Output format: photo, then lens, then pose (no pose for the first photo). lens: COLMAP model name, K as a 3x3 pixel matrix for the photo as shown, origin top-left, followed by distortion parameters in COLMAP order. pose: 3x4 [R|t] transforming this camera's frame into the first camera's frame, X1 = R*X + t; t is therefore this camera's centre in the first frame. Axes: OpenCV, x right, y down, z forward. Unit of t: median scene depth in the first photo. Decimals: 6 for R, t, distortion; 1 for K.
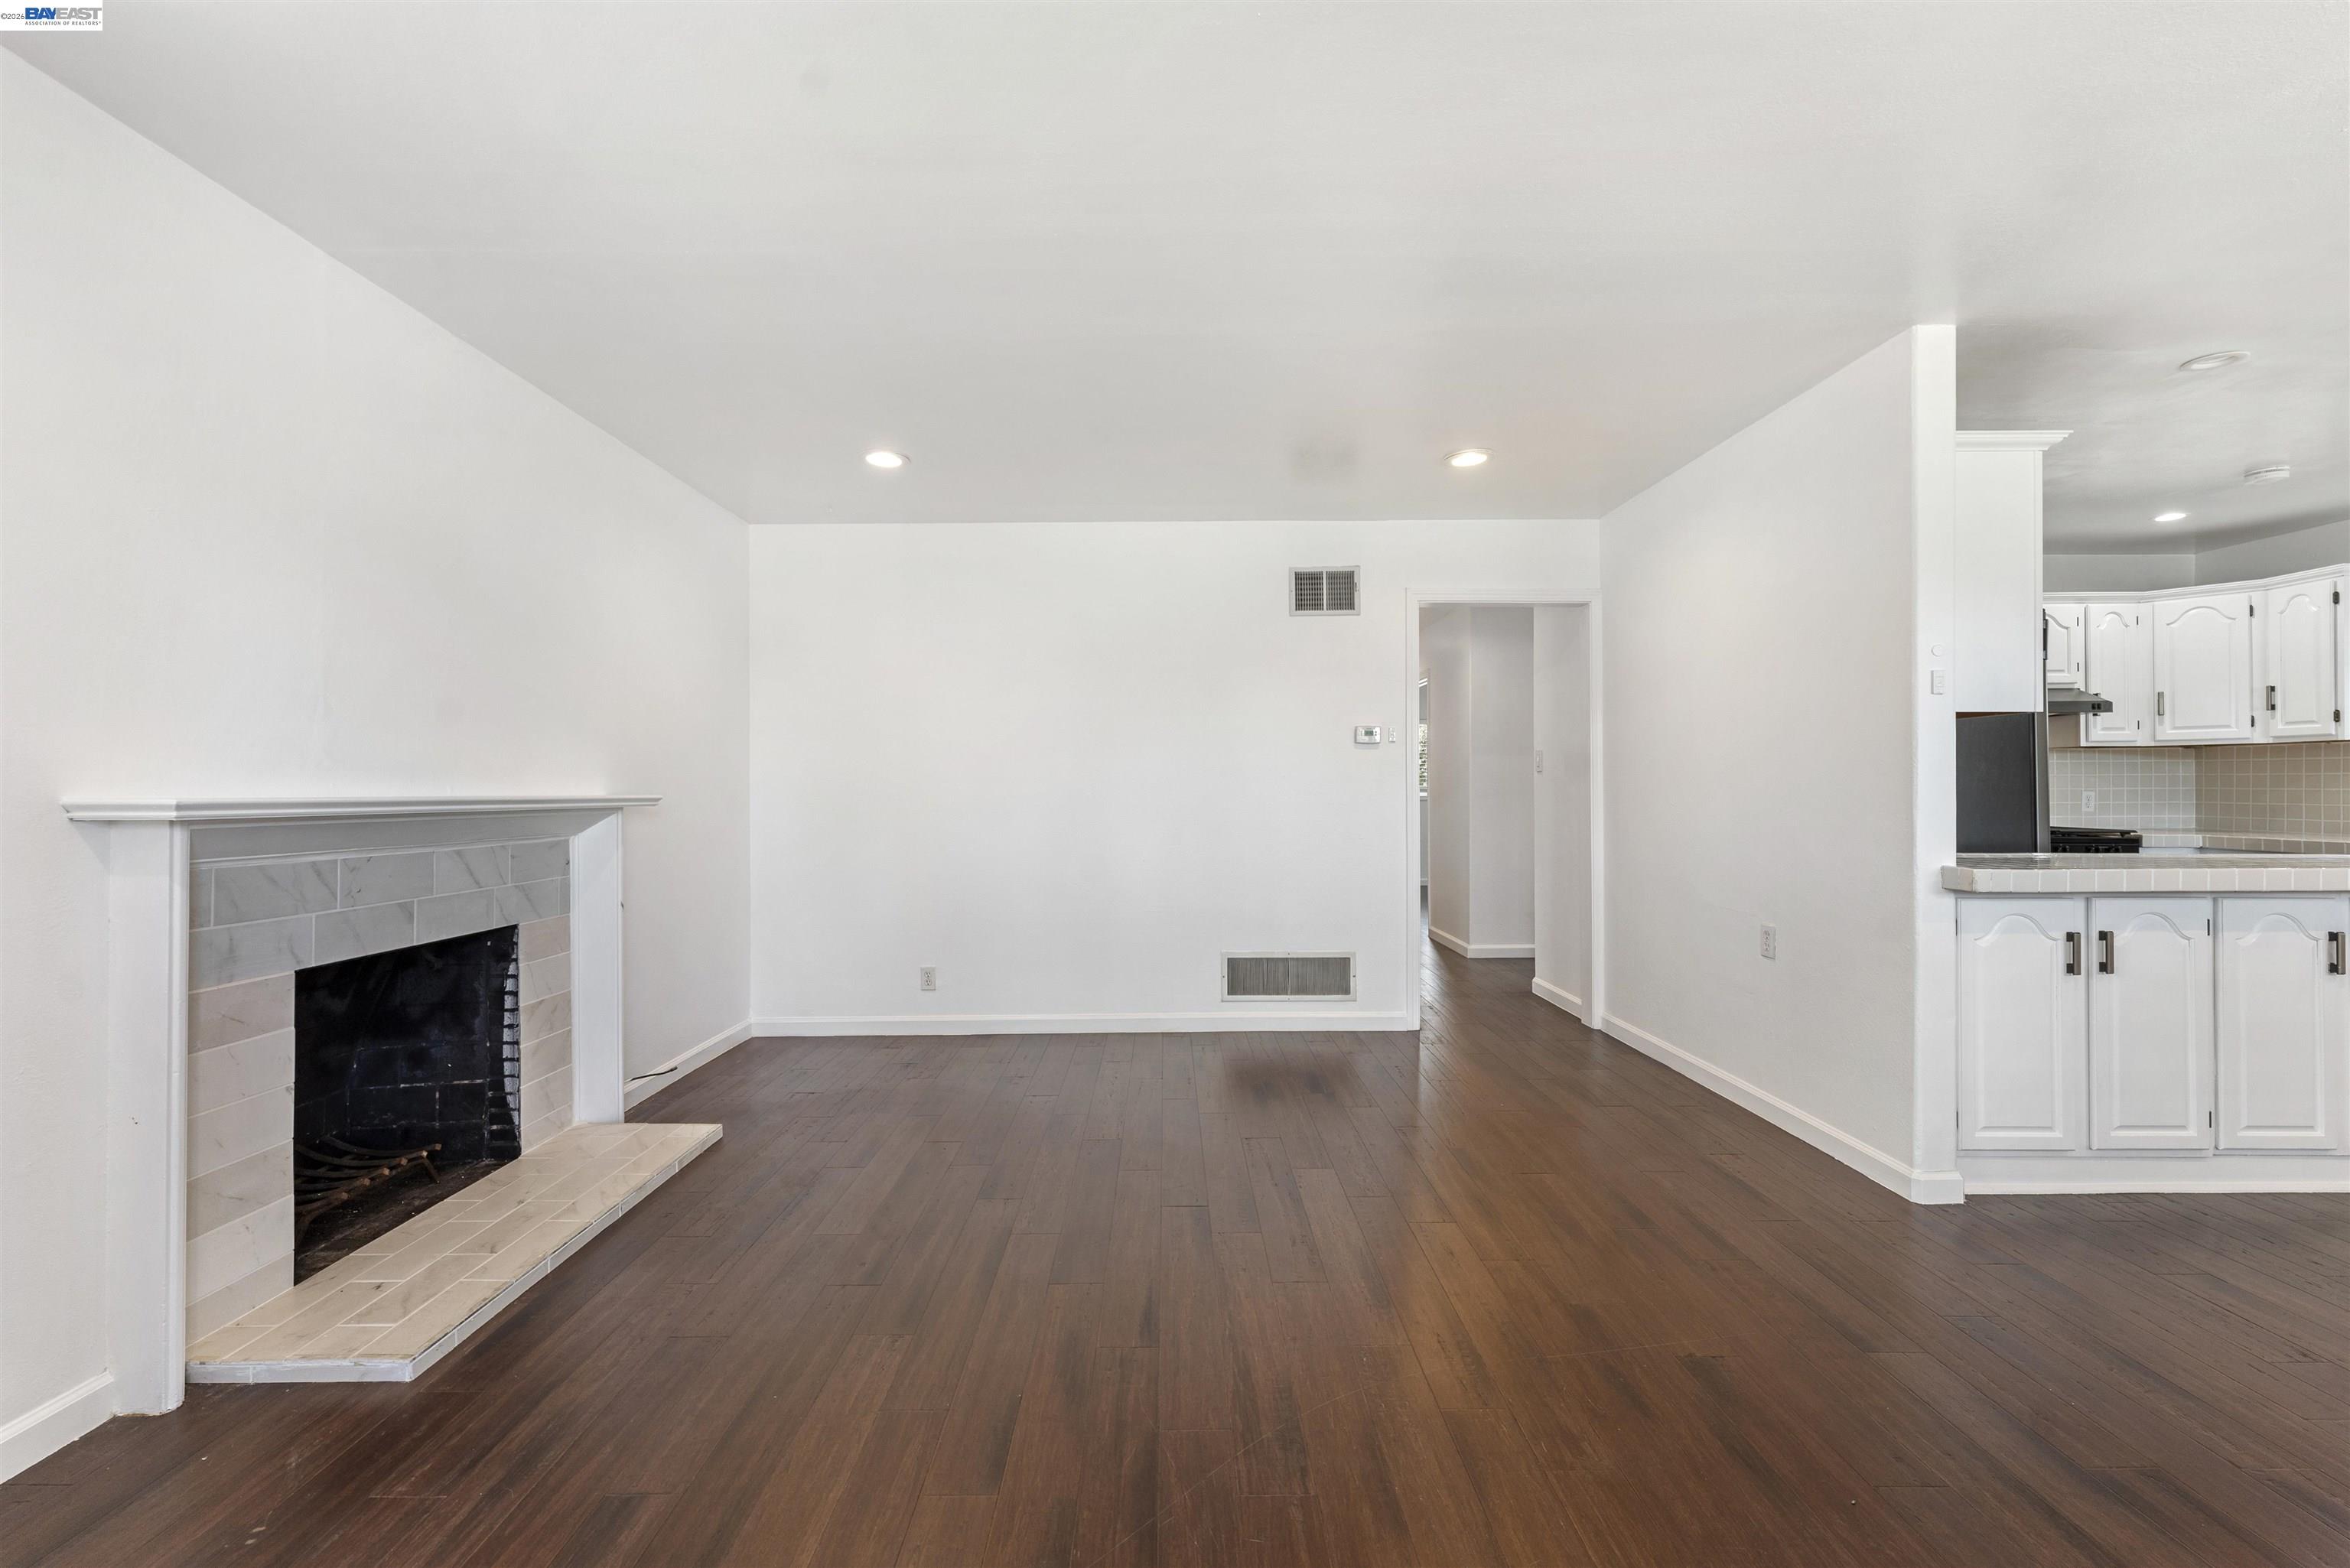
lens RADIAL K [[960.4, 0, 1166.3], [0, 960.4, 785.3], [0, 0, 1]] dist [-0.001452, -0.000094]
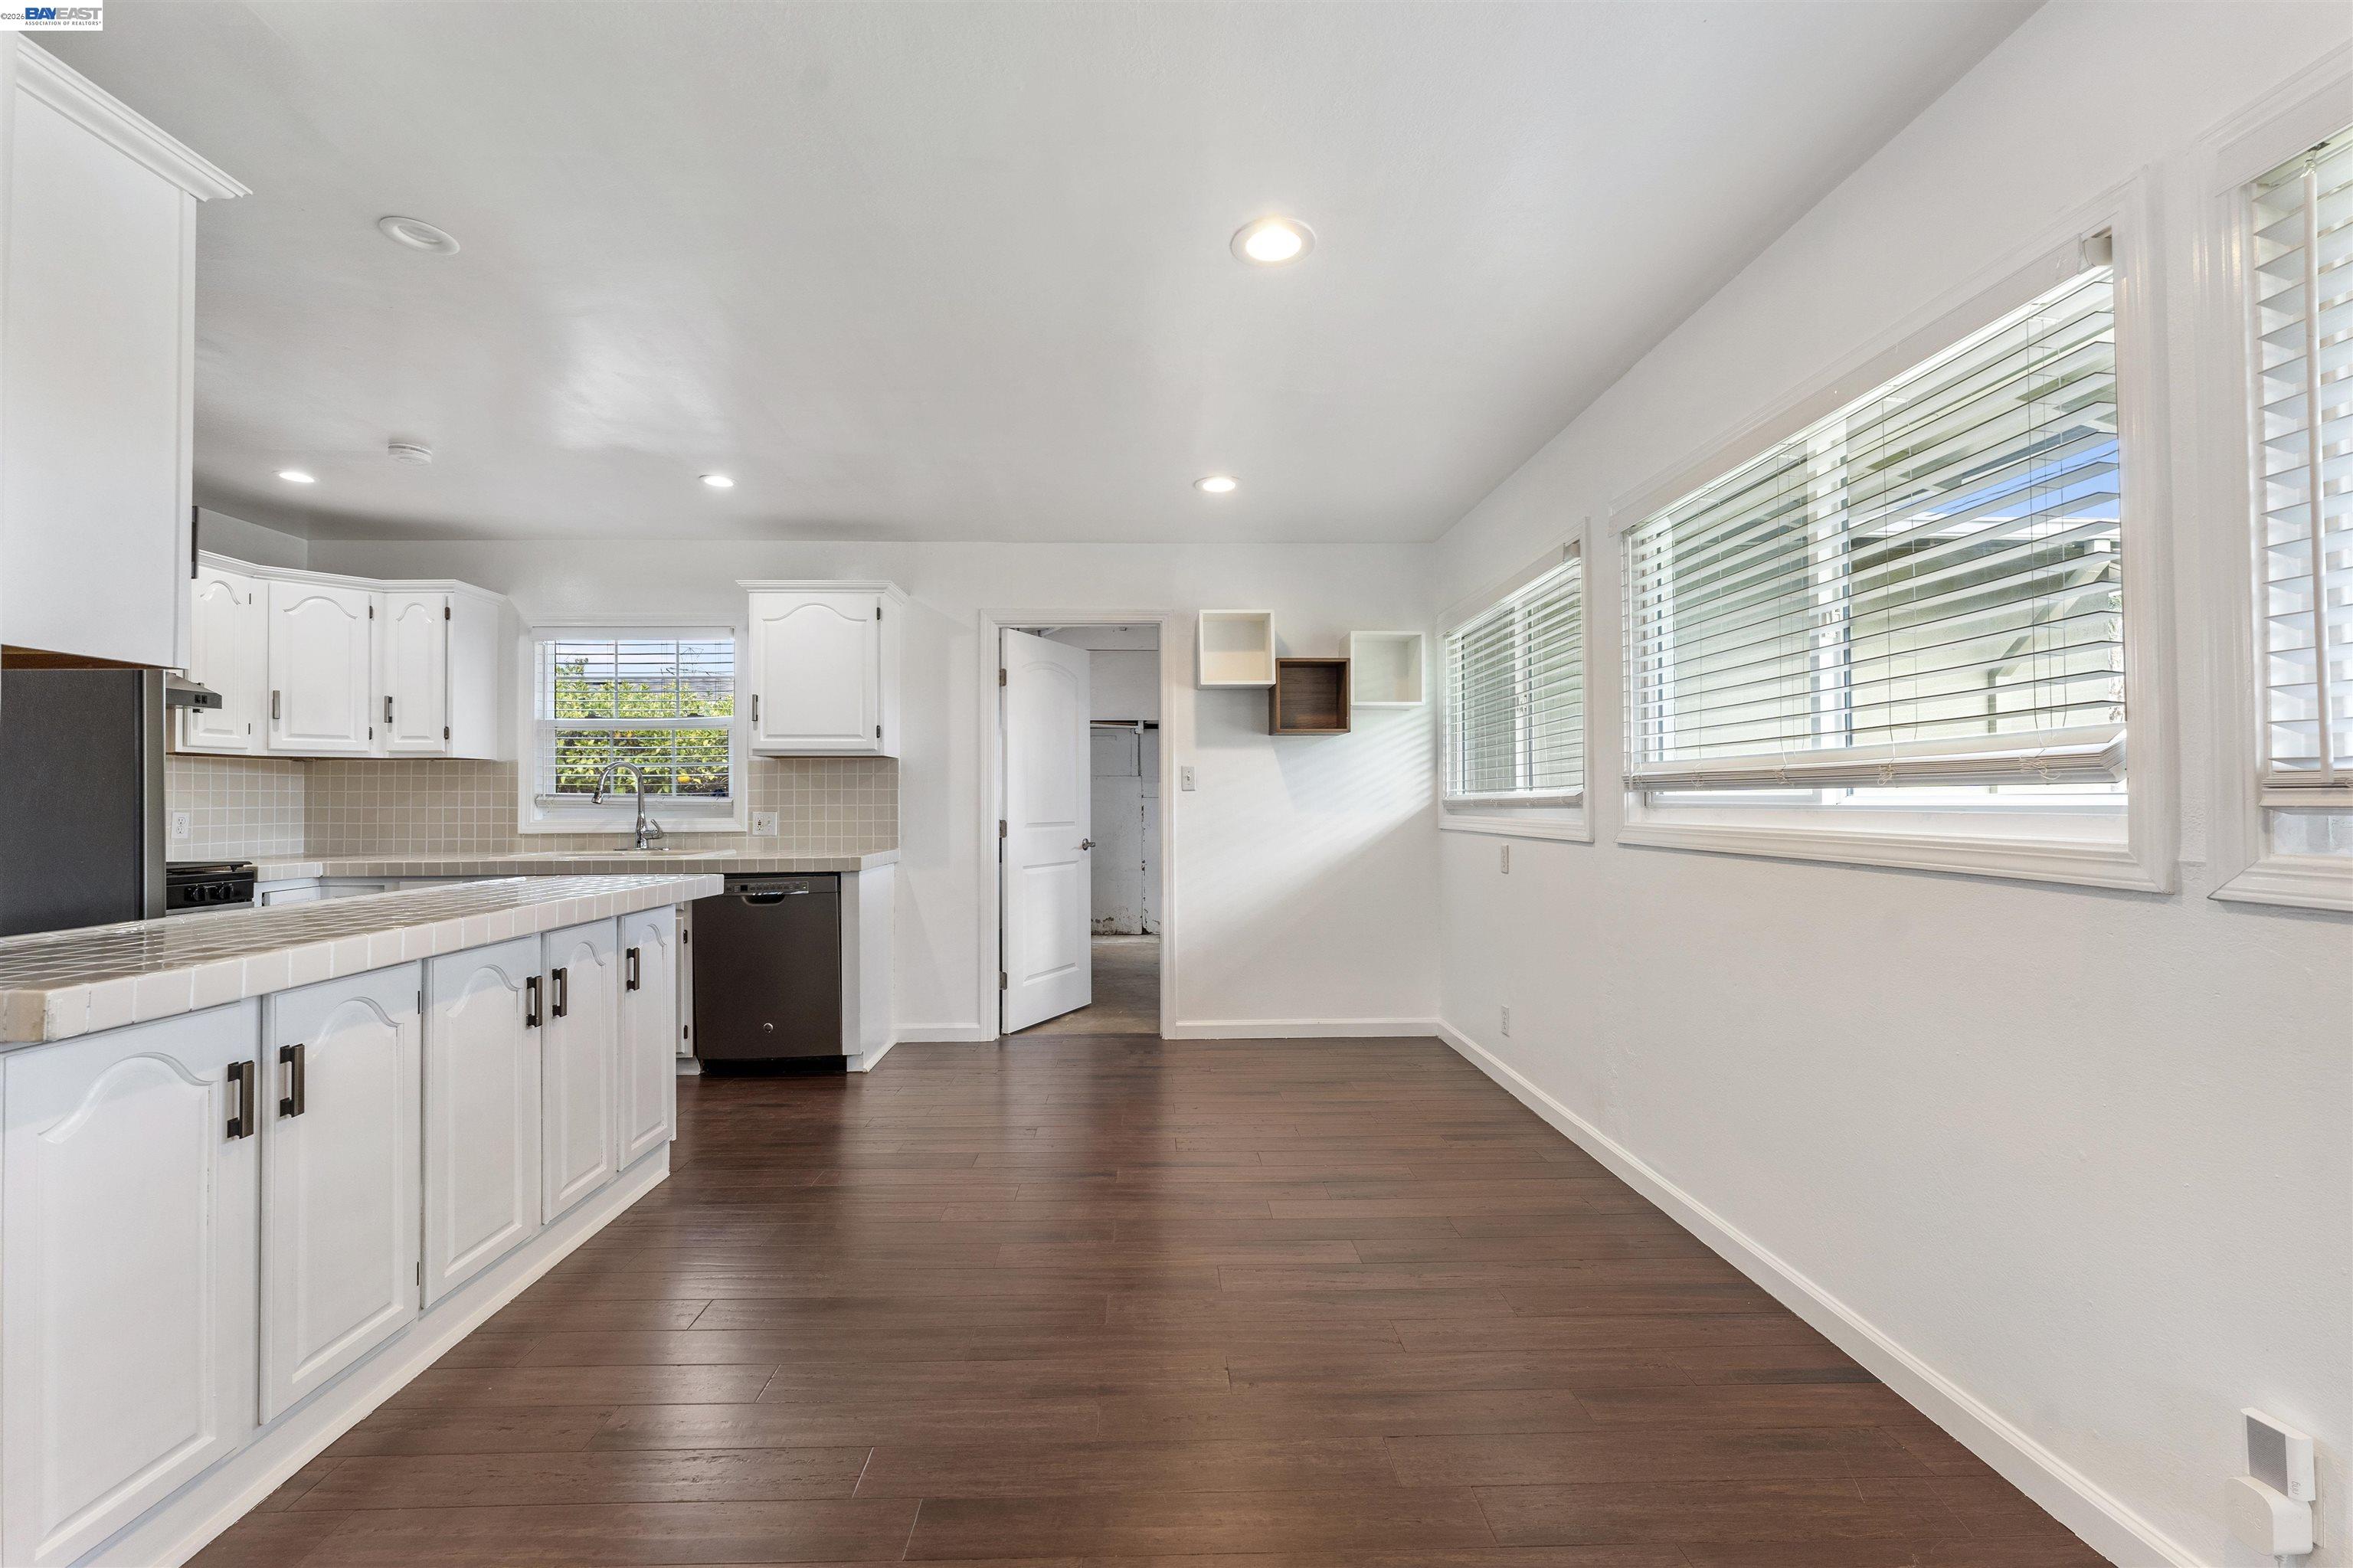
lens RADIAL K [[971.2, 0, 1164.1], [0, 971.2, 784.5], [0, 0, 1]] dist [0.002118, 0.000373]
pose [[-0.012294, 0.018158, 0.999760, 0.213138], [0.001818, 0.999834, -0.018137, -0.000024], [-0.999923, 0.001595, -0.012325, 0.273138]]
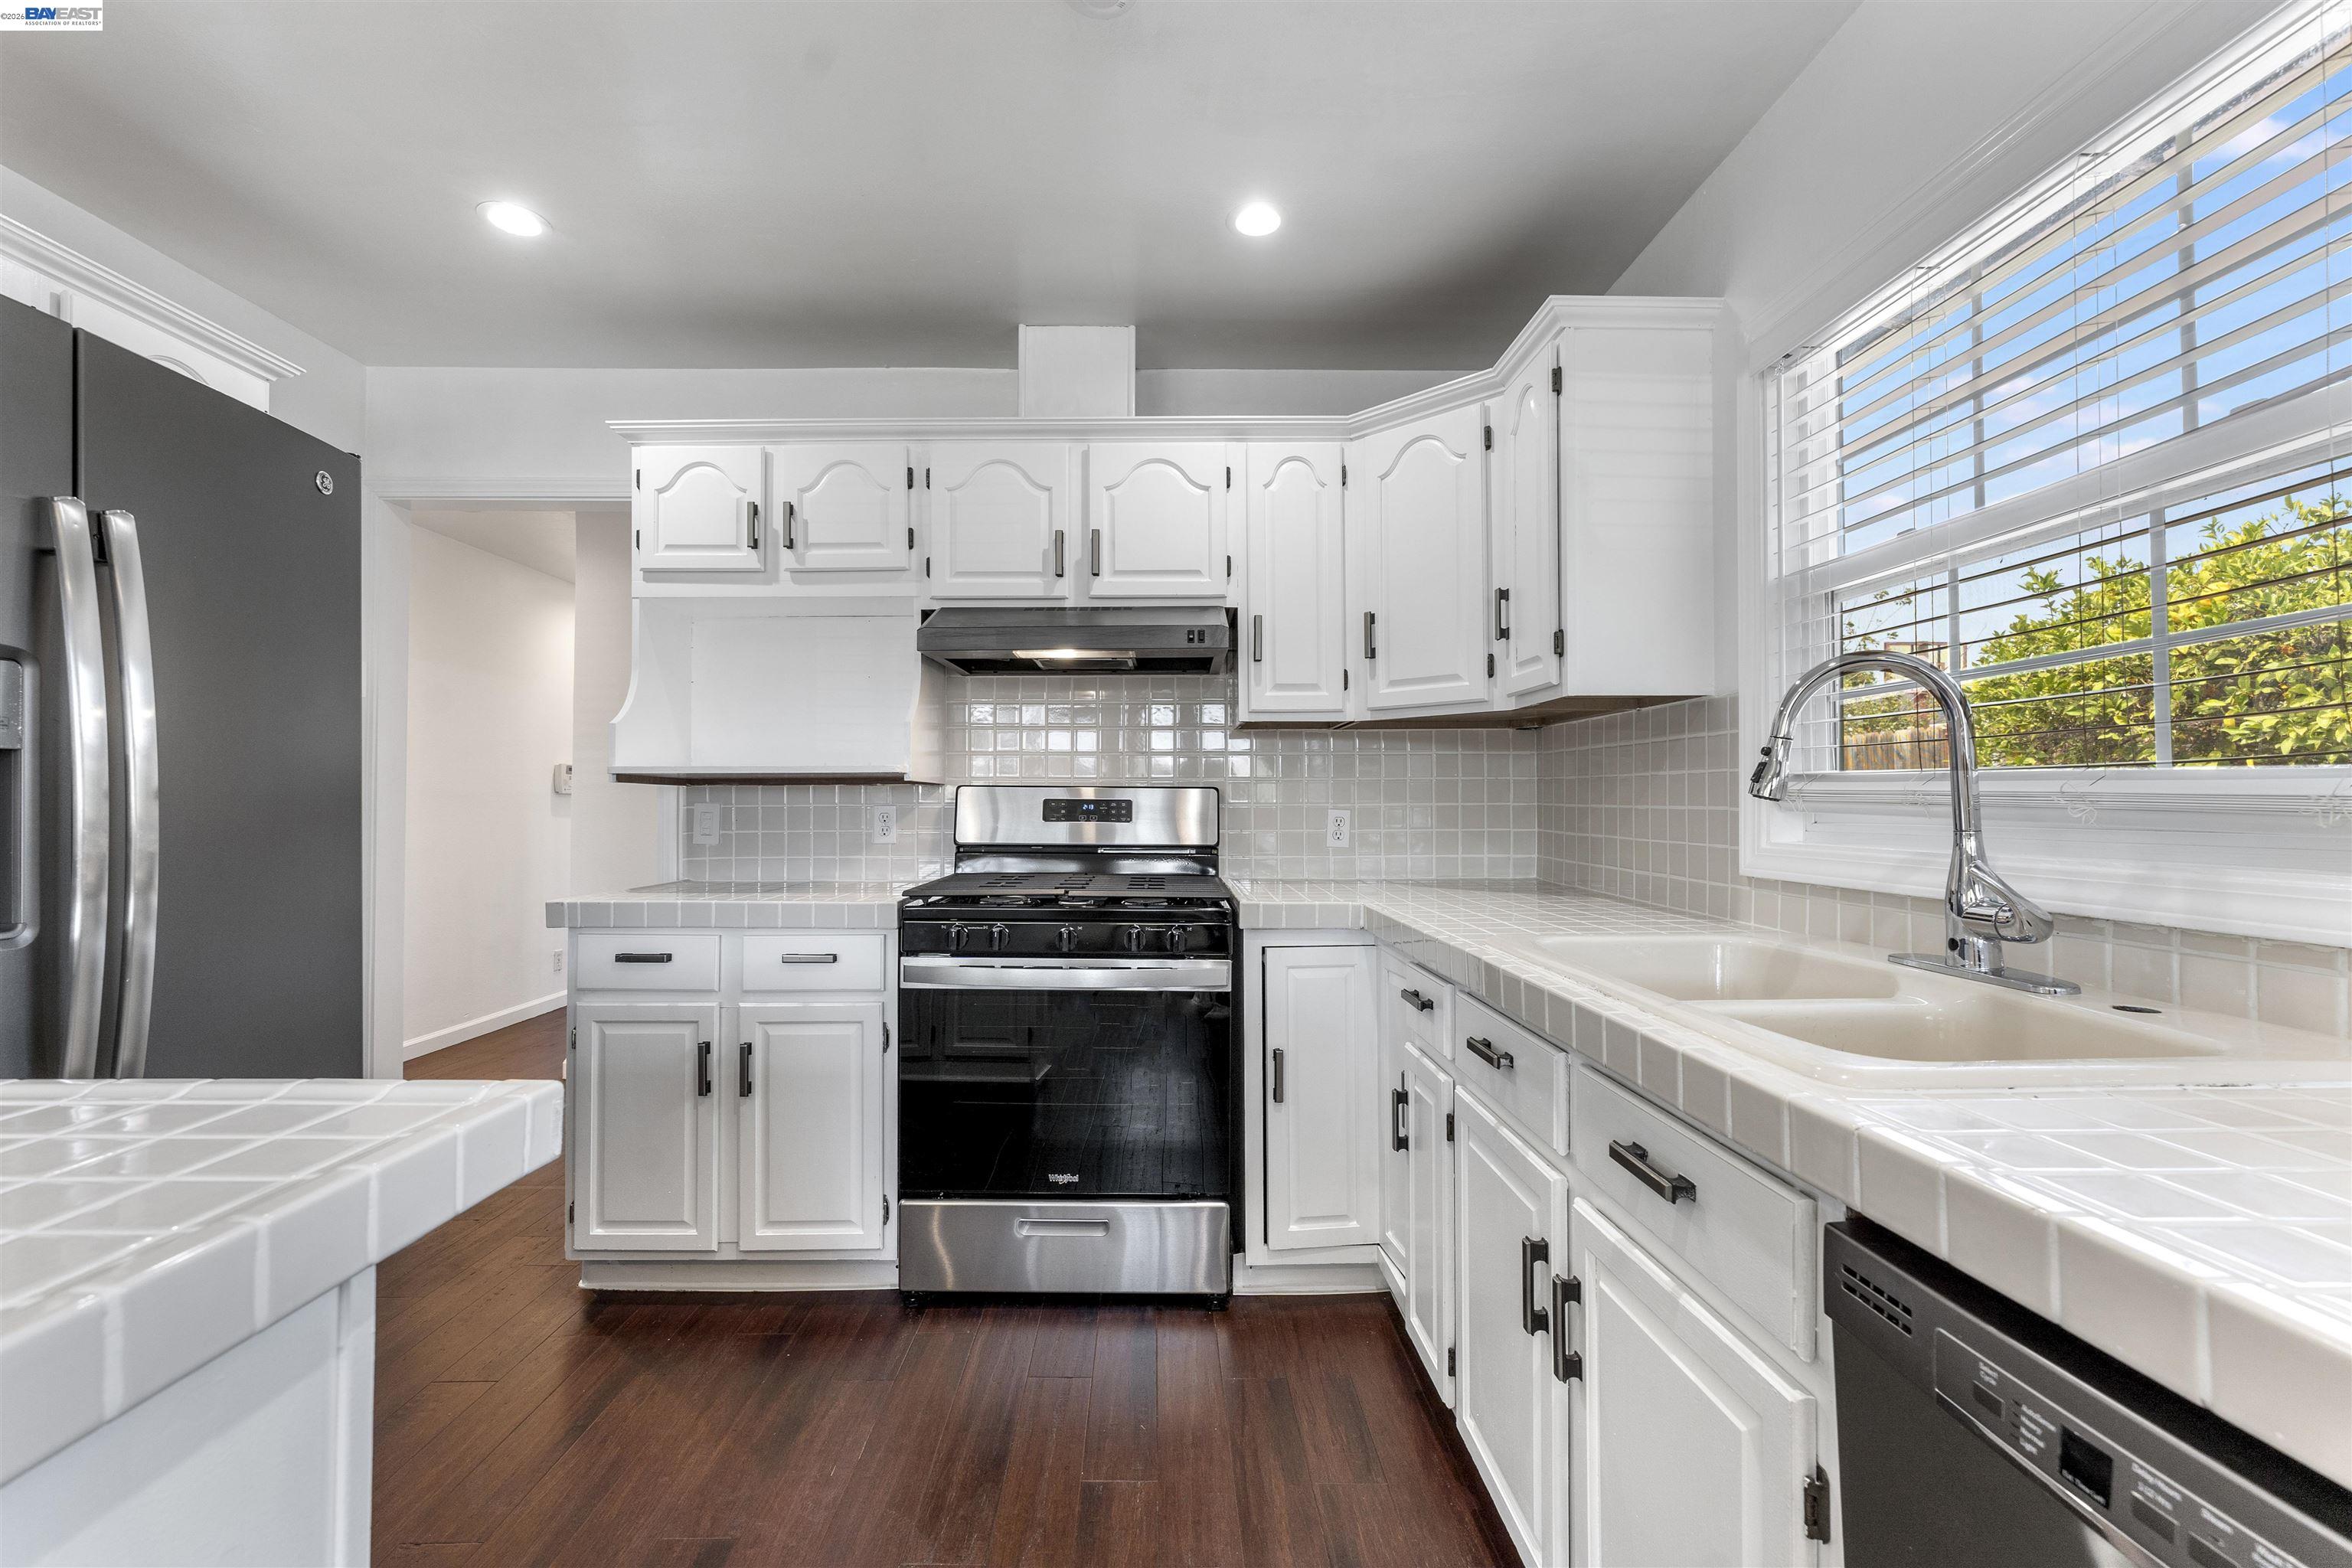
lens RADIAL K [[976.7, 0, 1173.3], [0, 976.7, 789.4], [0, 0, 1]] dist [0.000588, 0.000090]
pose [[0.999971, 0.002198, 0.007253, 1.030171], [-0.002137, 0.999963, -0.008324, 0.000038], [-0.007271, 0.008308, 0.999939, 0.542153]]
